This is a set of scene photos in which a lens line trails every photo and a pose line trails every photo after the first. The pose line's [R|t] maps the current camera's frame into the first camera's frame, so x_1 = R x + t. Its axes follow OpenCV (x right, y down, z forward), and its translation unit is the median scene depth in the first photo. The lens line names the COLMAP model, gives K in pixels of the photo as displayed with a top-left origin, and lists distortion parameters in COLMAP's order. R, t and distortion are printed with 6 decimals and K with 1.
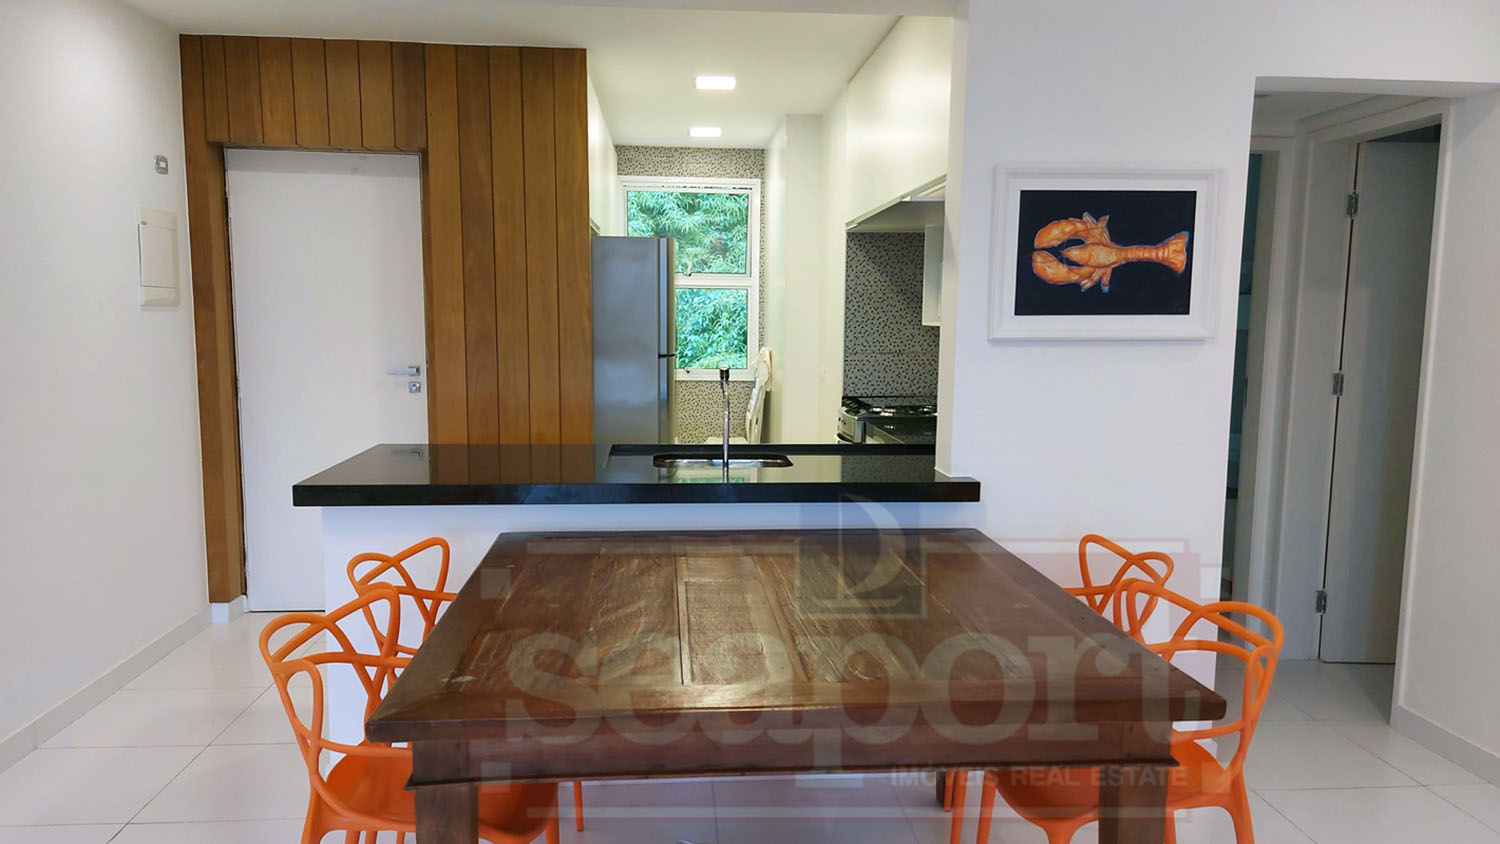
lens RADIAL K [[1138.9, 0, 750.0], [0, 1138.9, 422.0], [0, 0, 1]] dist [0.045888, -0.000284]
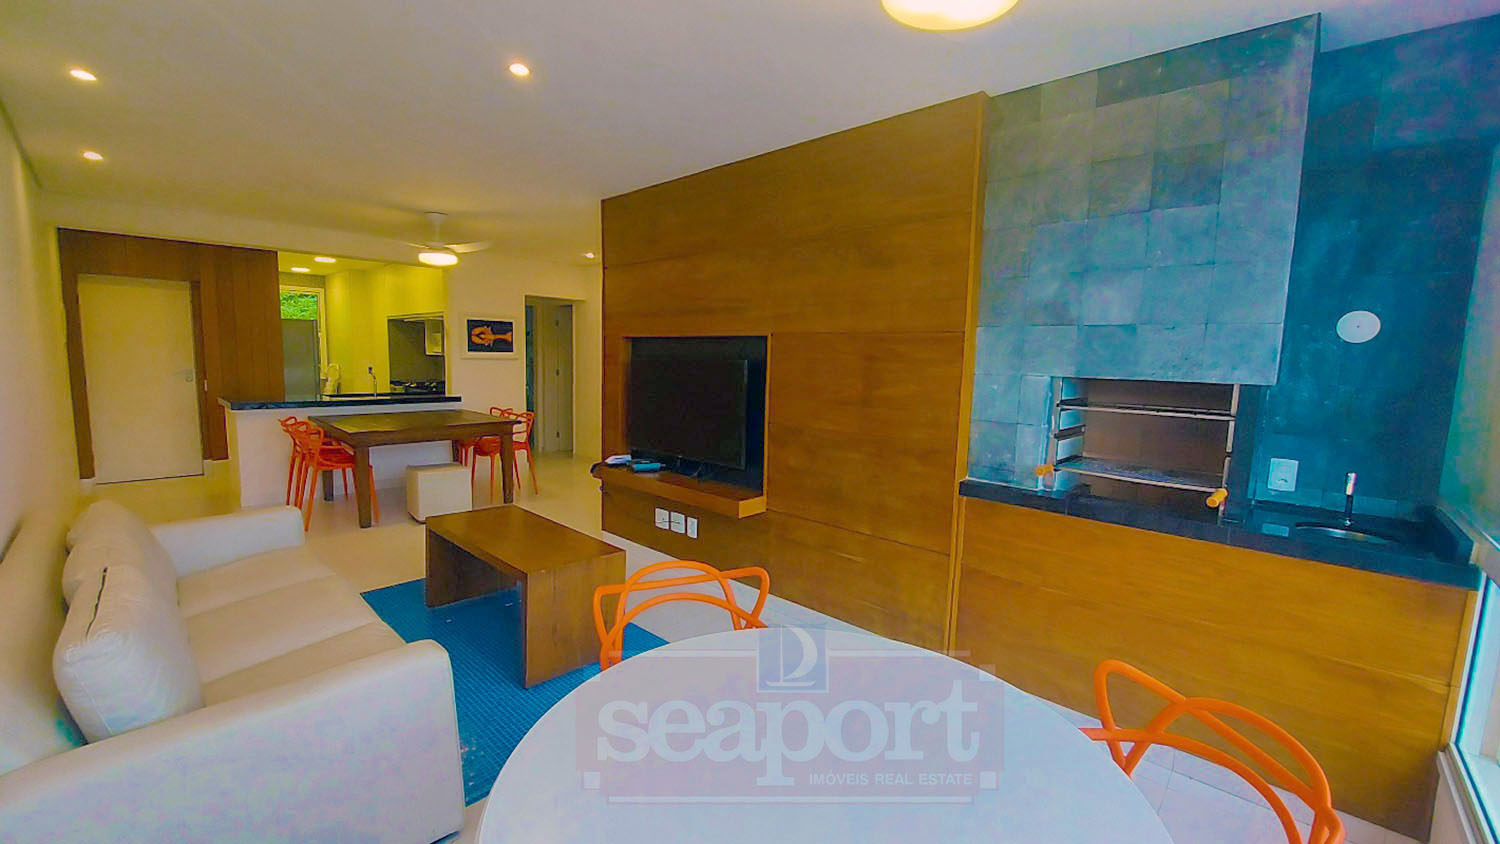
lens RADIAL K [[584.5, 0, 750.0], [0, 584.5, 422.0], [0, 0, 1]] dist [0.000188, -0.000031]
pose [[0.734371, -0.074107, 0.674691, -0.395274], [0.057099, 0.997243, 0.047386, 0.098143], [-0.676342, 0.003725, 0.736578, -1.037463]]
